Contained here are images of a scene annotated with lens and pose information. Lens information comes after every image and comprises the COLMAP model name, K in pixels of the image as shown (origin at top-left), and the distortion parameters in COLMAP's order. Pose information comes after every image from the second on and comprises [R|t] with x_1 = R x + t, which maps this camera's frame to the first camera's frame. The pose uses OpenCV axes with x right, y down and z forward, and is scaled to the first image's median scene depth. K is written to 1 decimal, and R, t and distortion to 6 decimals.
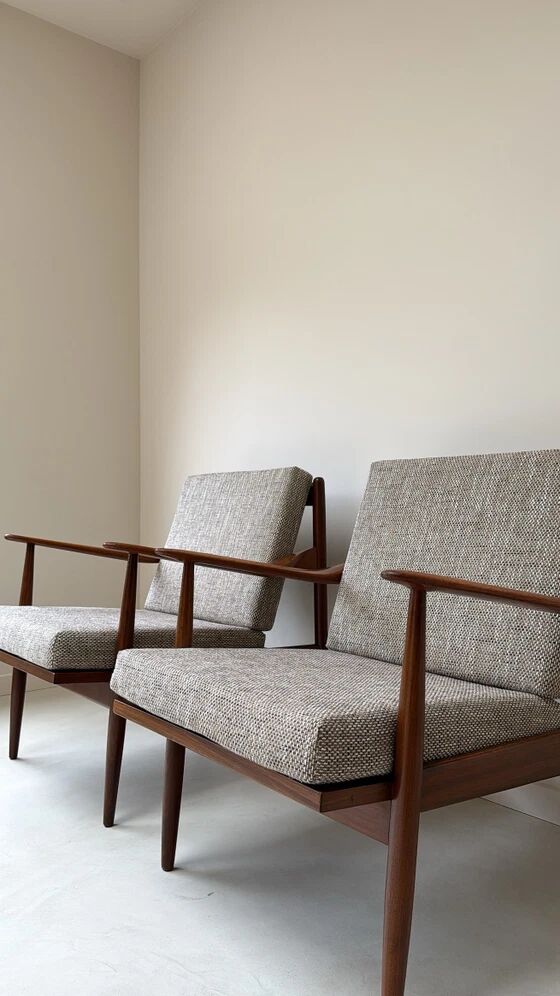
lens RADIAL K [[712.1, 0, 276.4], [0, 712.1, 500.1], [0, 0, 1]] dist [0.092902, -0.157222]
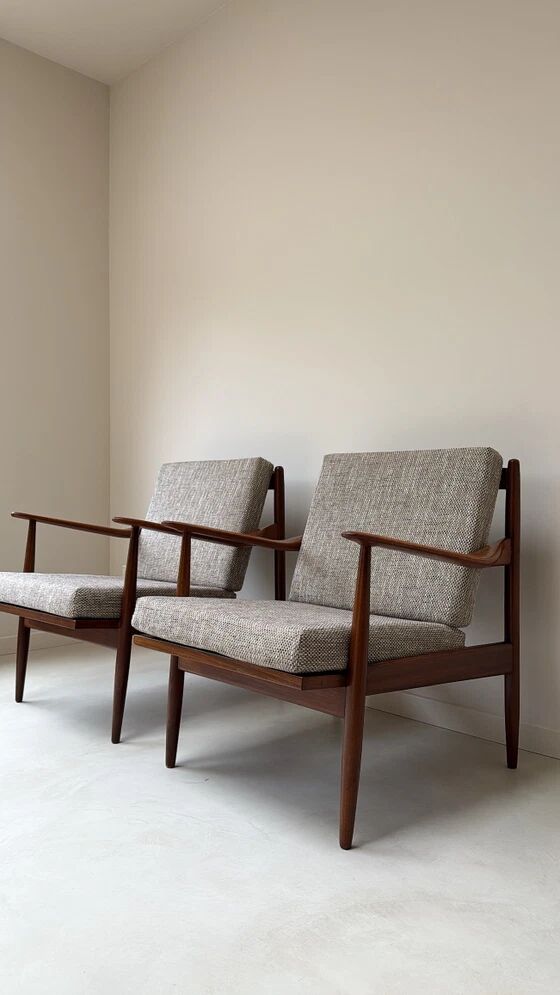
lens RADIAL K [[711.4, 0, 276.4], [0, 711.4, 499.6], [0, 0, 1]] dist [0.092902, -0.157222]
pose [[0.995498, 0.004882, 0.094656, -0.080497], [-0.006608, 0.999817, 0.017931, 0.004323], [-0.094551, -0.018476, 0.995349, -0.285184]]
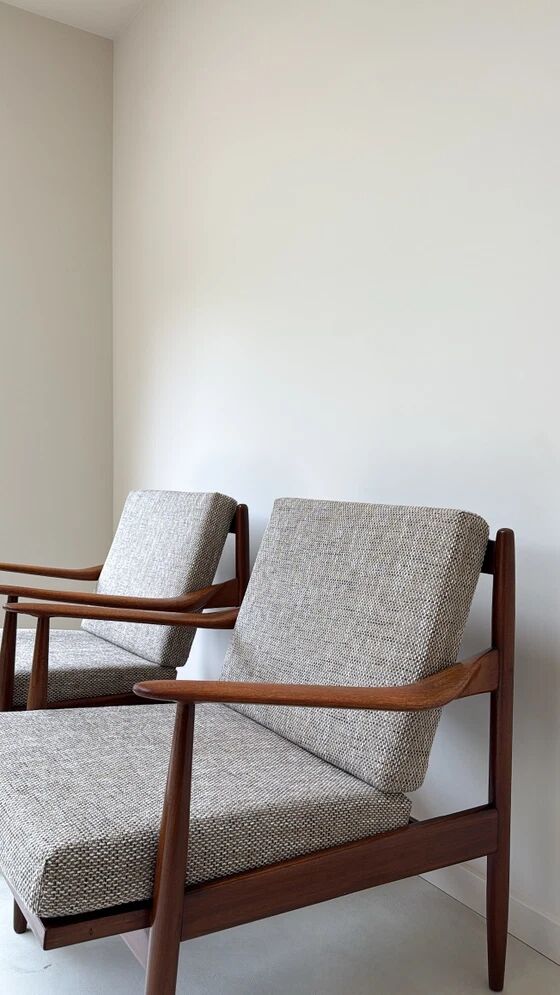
lens RADIAL K [[721.9, 0, 280.0], [0, 721.9, 497.5], [0, 0, 1]] dist [0.094286, -0.166978]
pose [[0.996244, 0.013241, -0.085570, 0.256018], [-0.009395, 0.998934, 0.045189, -0.112523], [0.086077, -0.044215, 0.995307, 0.072229]]
